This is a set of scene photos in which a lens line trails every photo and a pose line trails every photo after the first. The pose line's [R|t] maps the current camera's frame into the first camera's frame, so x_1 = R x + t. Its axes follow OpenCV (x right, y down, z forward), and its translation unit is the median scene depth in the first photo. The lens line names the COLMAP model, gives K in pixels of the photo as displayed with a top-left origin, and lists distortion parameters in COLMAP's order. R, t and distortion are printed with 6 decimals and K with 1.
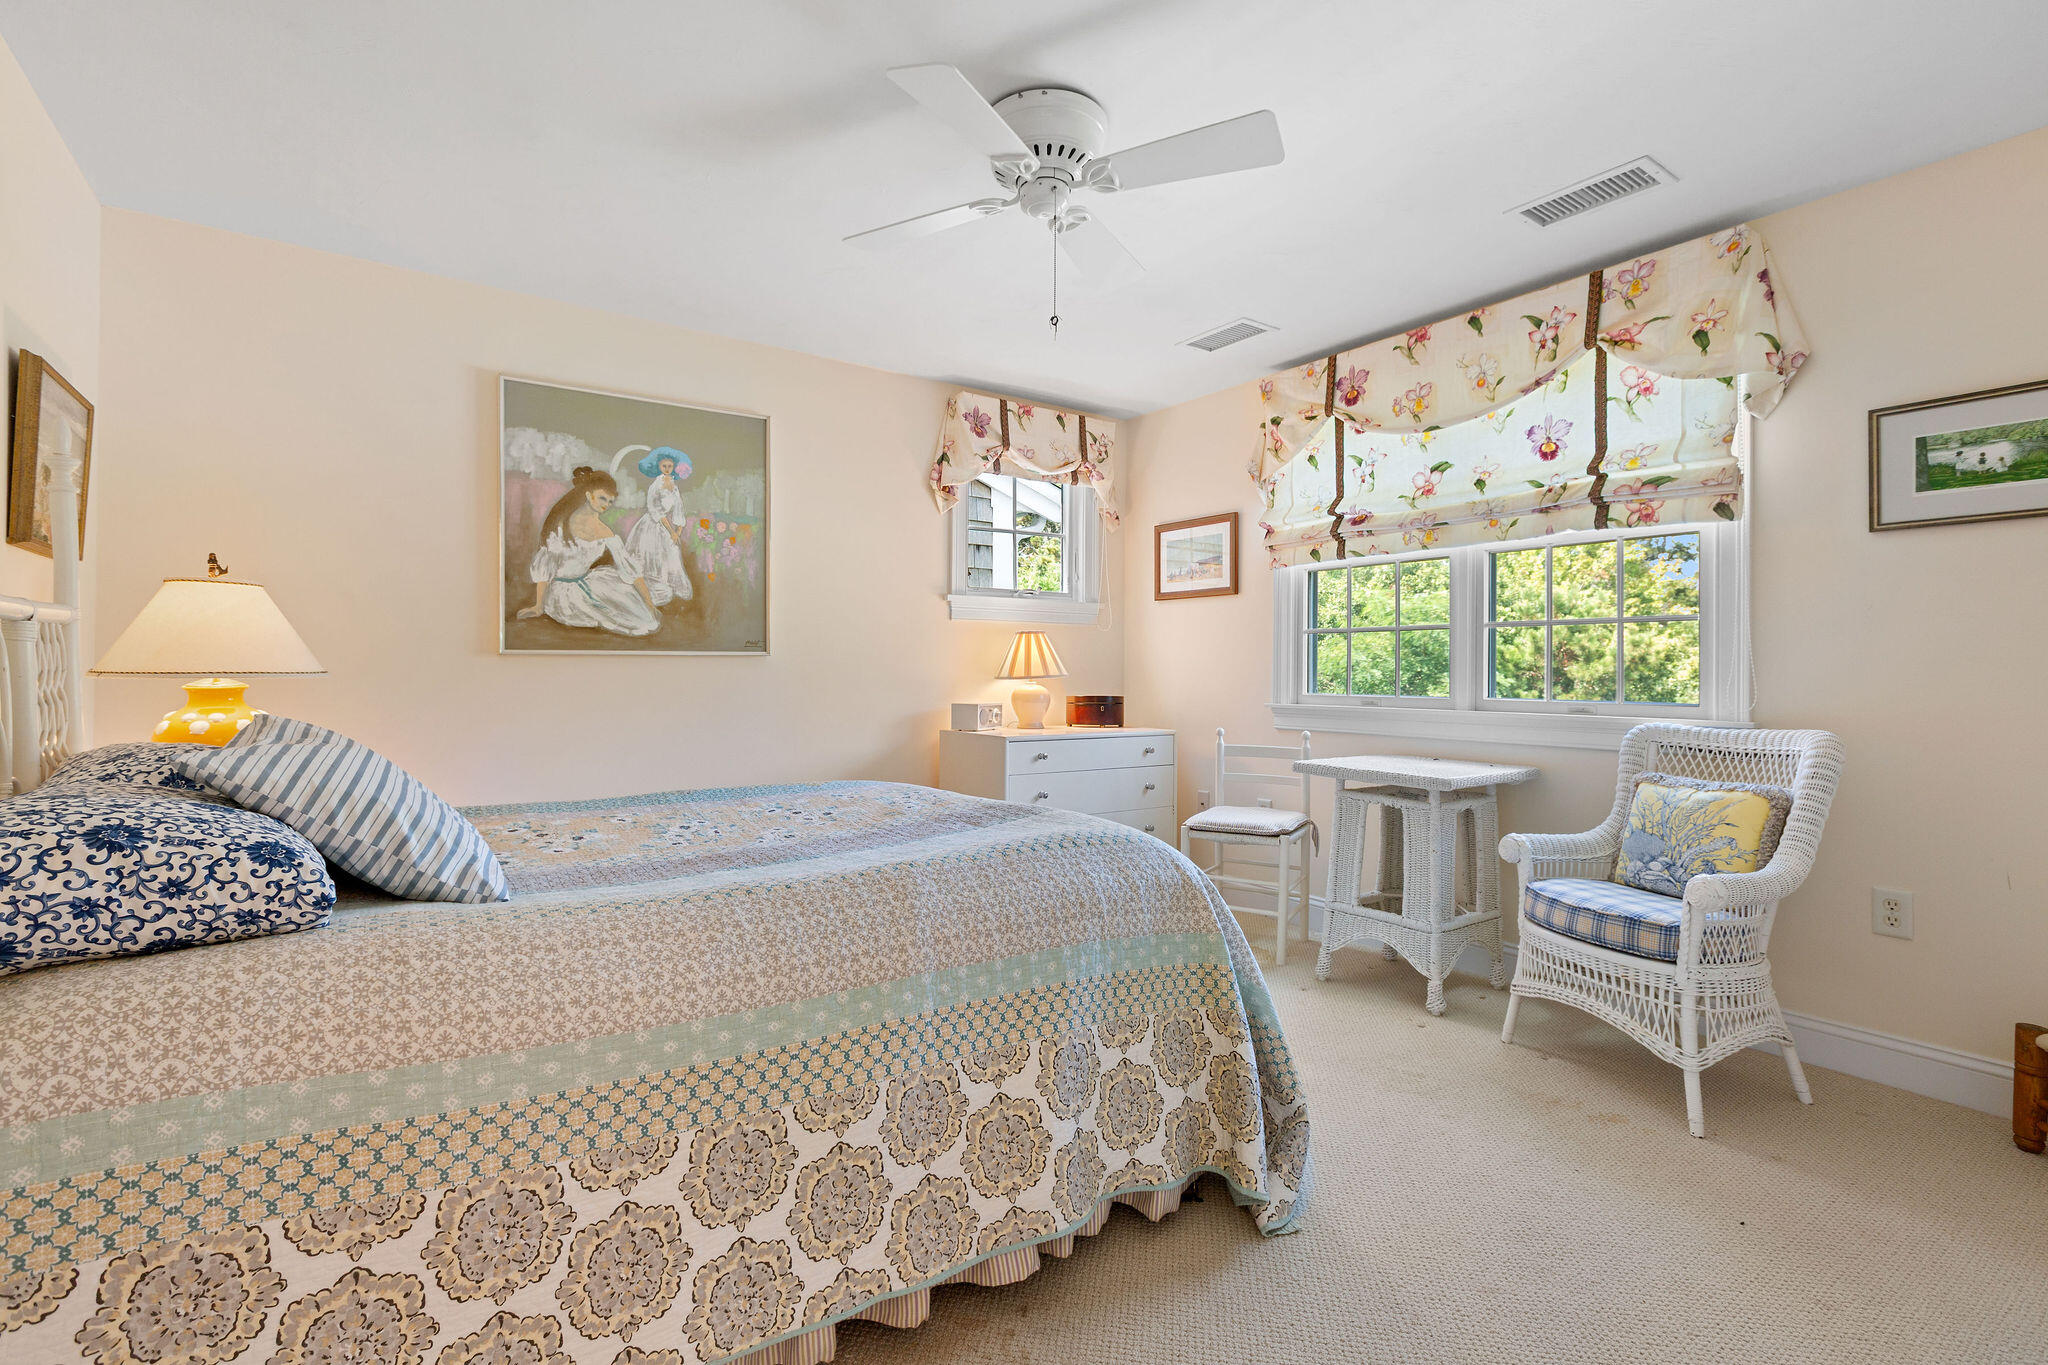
lens RADIAL K [[921.0, 0, 1010.3], [0, 921.0, 667.6], [0, 0, 1]] dist [0.003648, -0.002599]
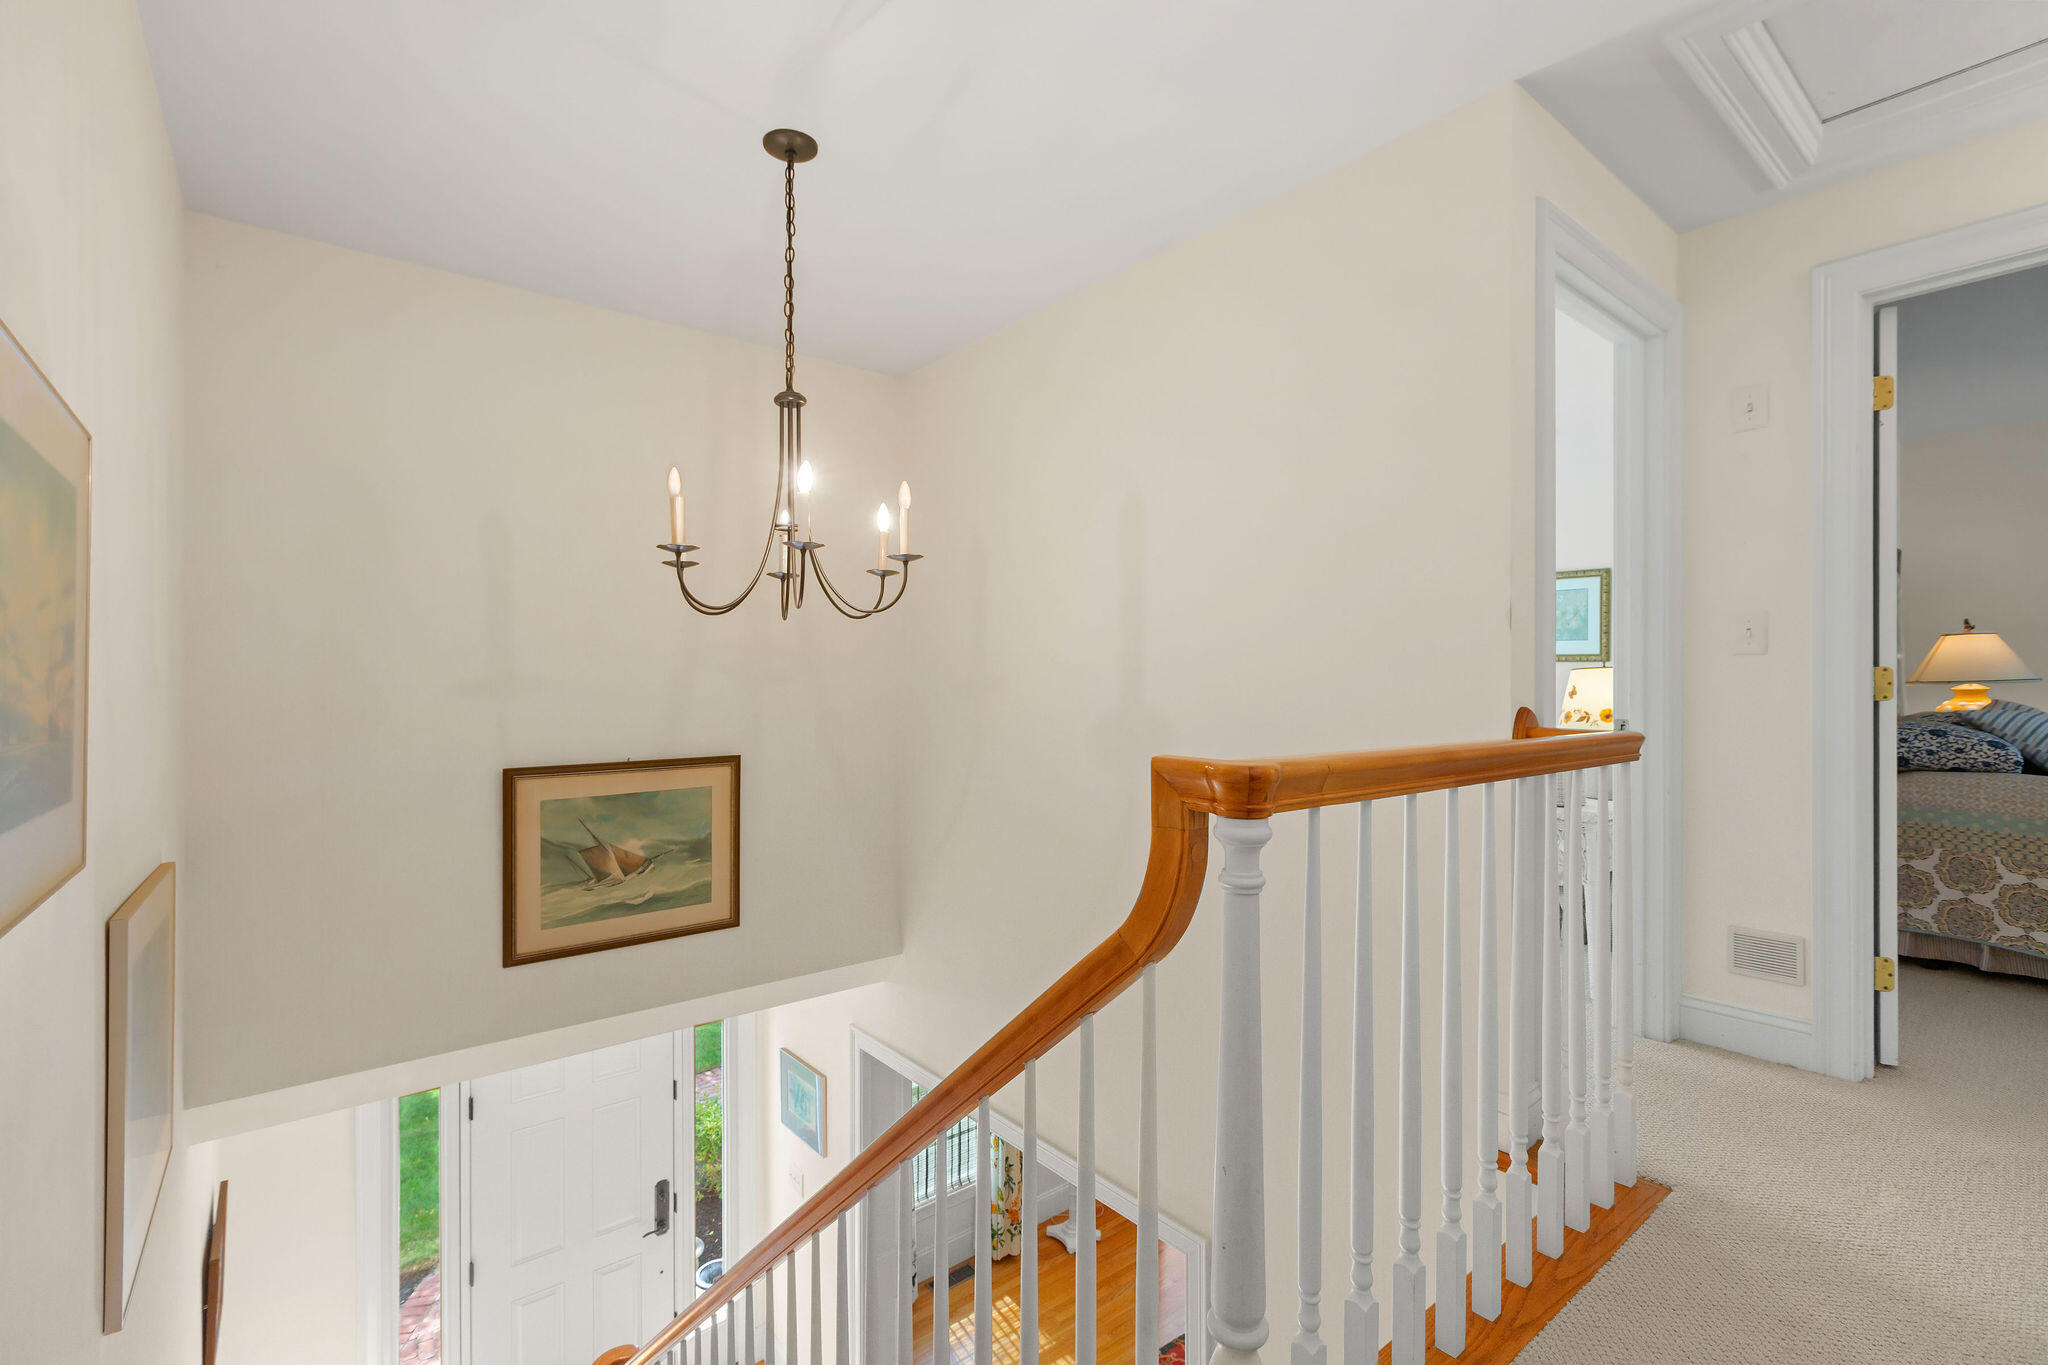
lens RADIAL K [[921.0, 0, 1013.0], [0, 921.0, 685.2], [0, 0, 1]] dist [0.003648, -0.002599]
pose [[0.061501, -0.008441, -0.998071, 1.078661], [0.010242, 0.999917, -0.007826, 0.009765], [0.998054, -0.009740, 0.061582, -1.281020]]
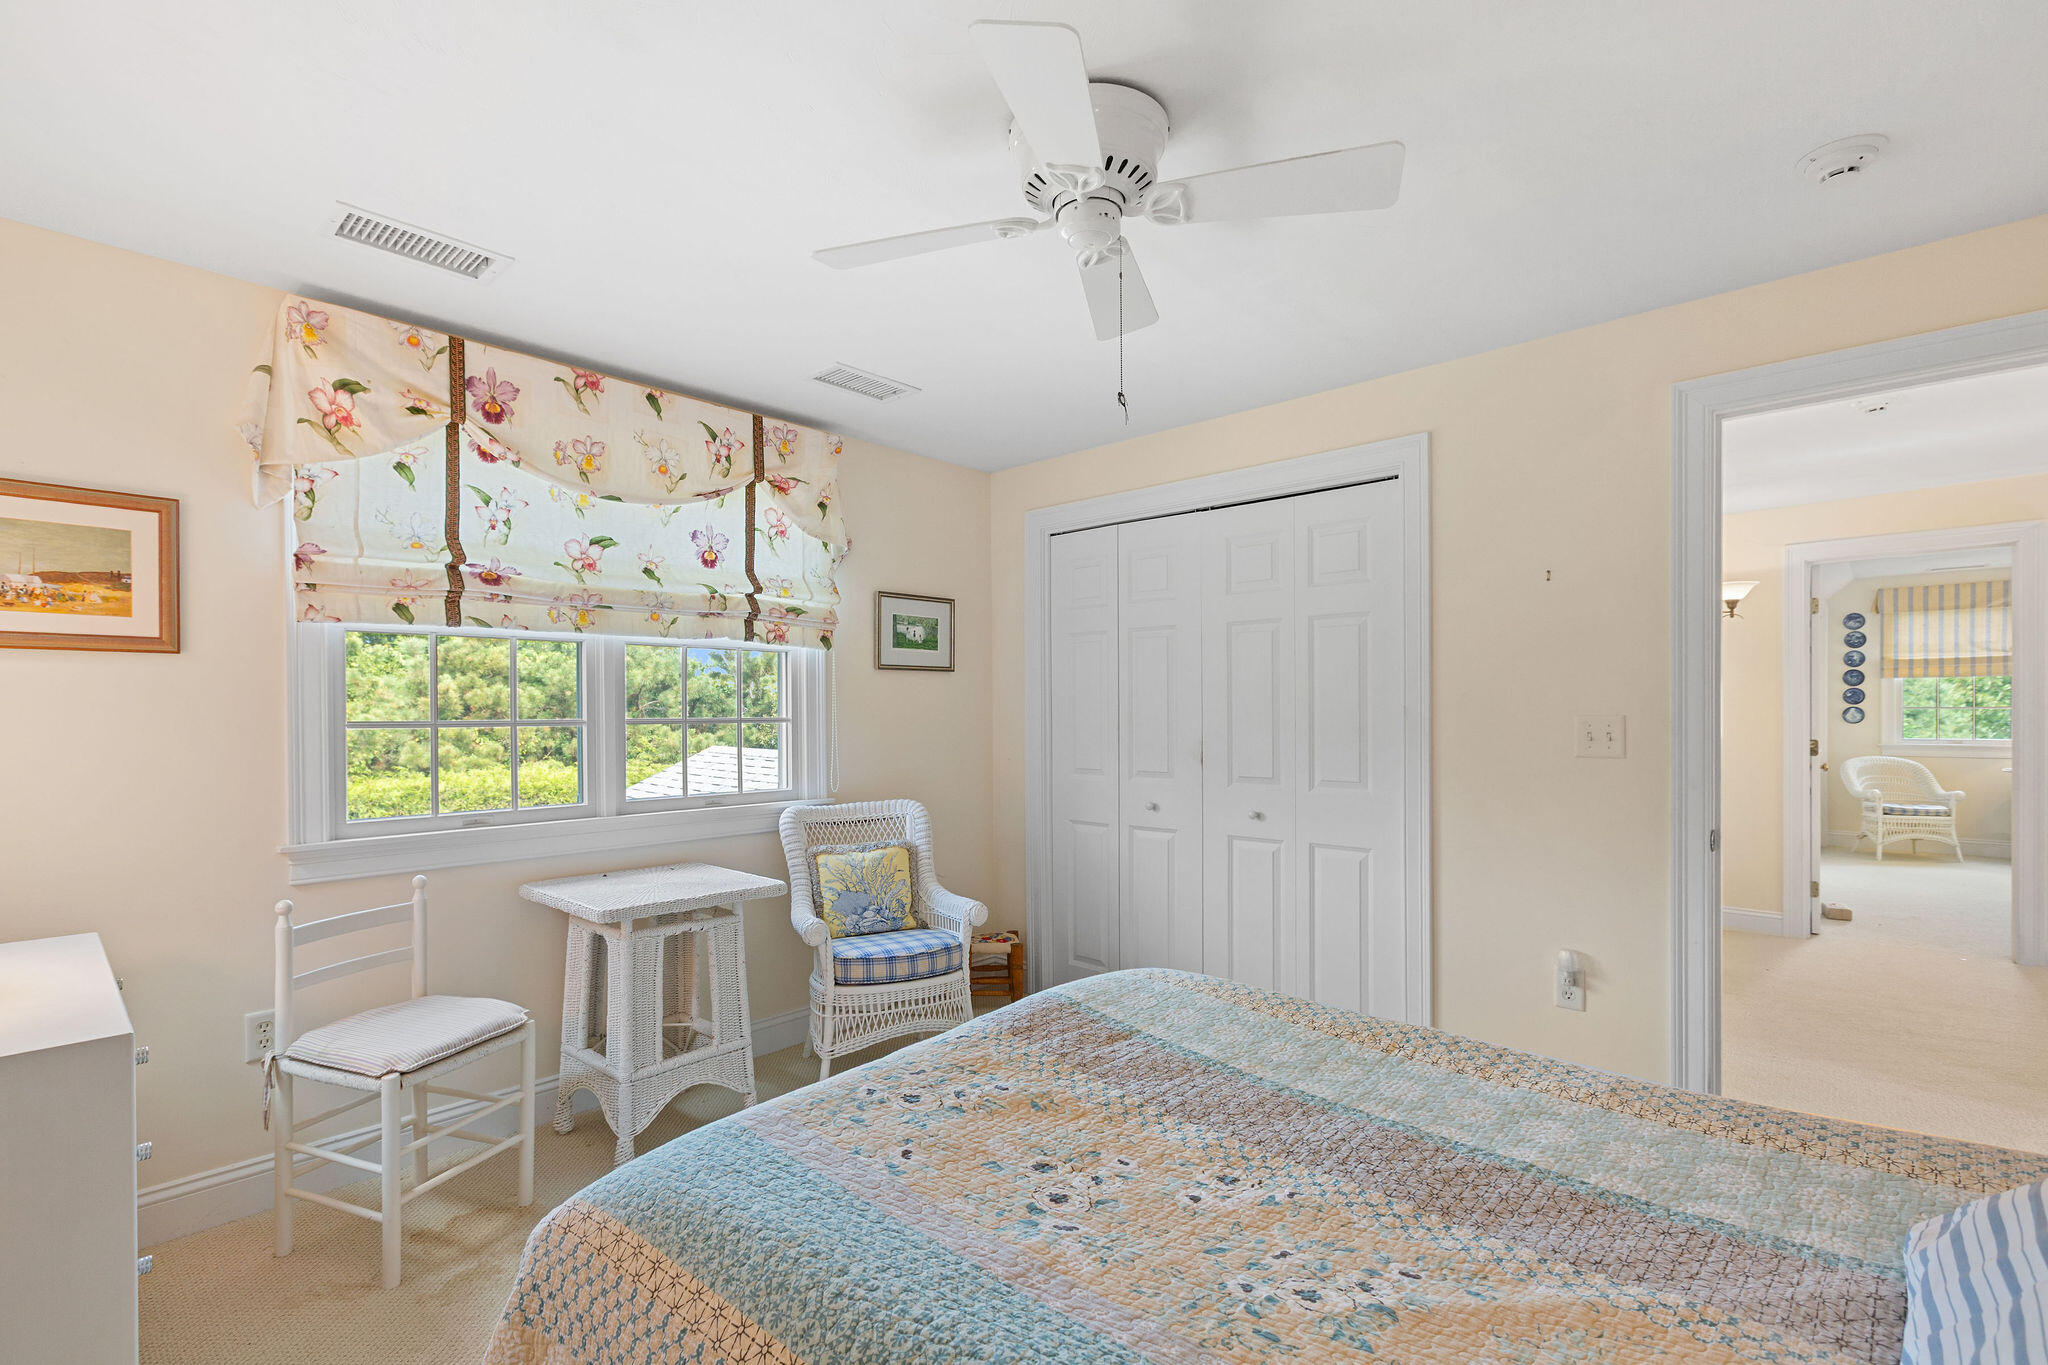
lens RADIAL K [[921.0, 0, 1052.9], [0, 921.0, 723.5], [0, 0, 1]] dist [0.003648, -0.002599]
pose [[-0.209034, -0.011912, 0.977836, -0.561544], [0.002945, 0.999914, 0.012811, -0.063988], [-0.977904, 0.005558, -0.208981, 0.894024]]
